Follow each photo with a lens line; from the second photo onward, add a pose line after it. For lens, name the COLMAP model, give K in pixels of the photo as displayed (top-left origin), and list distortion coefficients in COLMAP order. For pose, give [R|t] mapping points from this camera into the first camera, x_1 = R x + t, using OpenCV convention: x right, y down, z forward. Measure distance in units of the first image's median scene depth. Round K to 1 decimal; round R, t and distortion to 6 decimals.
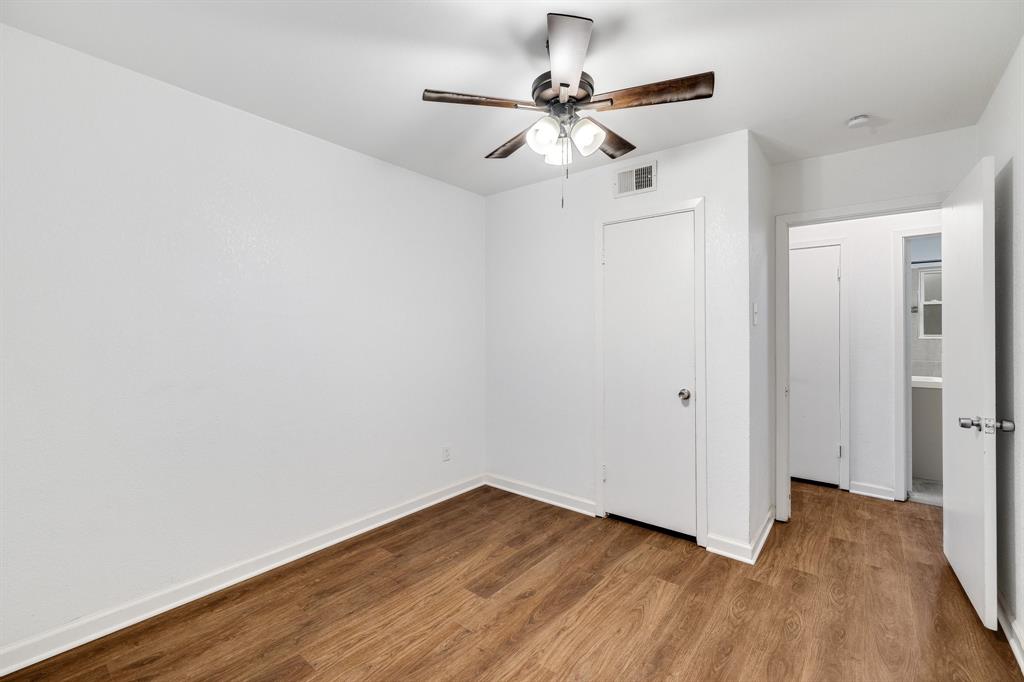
lens RADIAL K [[437.8, 0, 514.4], [0, 437.8, 332.4], [0, 0, 1]] dist [-0.006174, 0.000744]
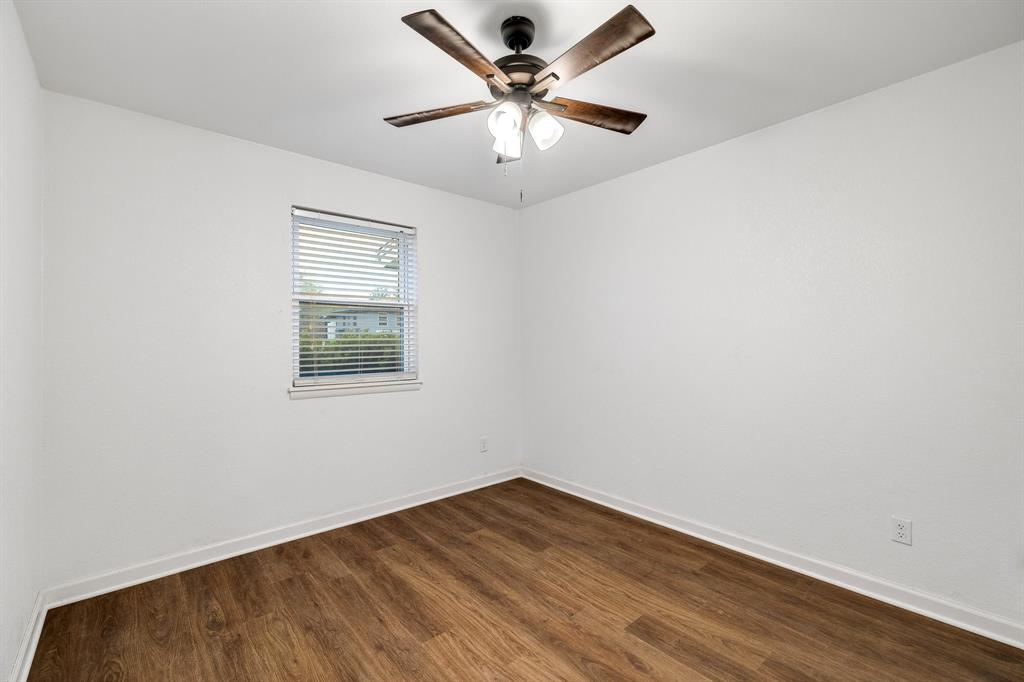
lens RADIAL K [[437.8, 0, 514.5], [0, 437.8, 343.0], [0, 0, 1]] dist [-0.006174, 0.000744]
pose [[-0.167194, 0.013225, -0.985835, 0.818429], [0.006337, 0.999904, 0.012339, 0.004576], [0.985904, -0.004184, -0.167261, 0.888513]]
